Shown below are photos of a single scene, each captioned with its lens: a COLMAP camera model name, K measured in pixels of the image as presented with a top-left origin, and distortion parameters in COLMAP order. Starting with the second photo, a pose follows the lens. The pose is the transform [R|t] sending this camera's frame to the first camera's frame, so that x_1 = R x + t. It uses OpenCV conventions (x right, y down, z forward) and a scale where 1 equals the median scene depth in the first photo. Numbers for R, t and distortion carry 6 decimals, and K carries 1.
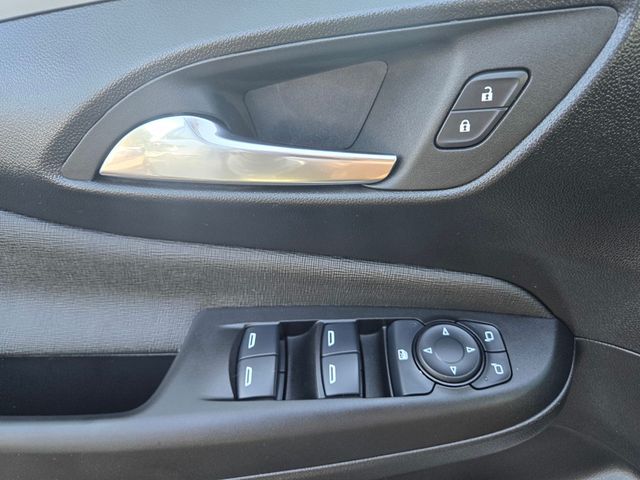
lens RADIAL K [[436.8, 0, 319.2], [0, 436.8, 235.1], [0, 0, 1]] dist [0.057747, -0.009141]
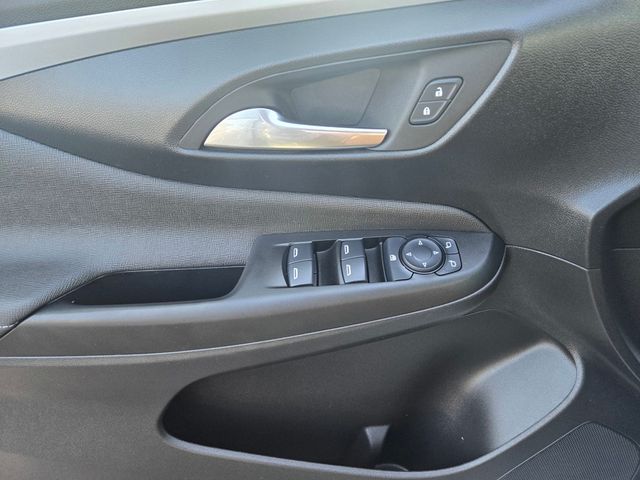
lens RADIAL K [[436.8, 0, 326.4], [0, 436.8, 243.5], [0, 0, 1]] dist [0.057747, -0.009141]
pose [[0.999192, -0.032264, 0.023953, -0.084948], [0.029561, 0.993957, 0.105716, 0.052038], [-0.027219, -0.104923, 0.994108, -0.550844]]
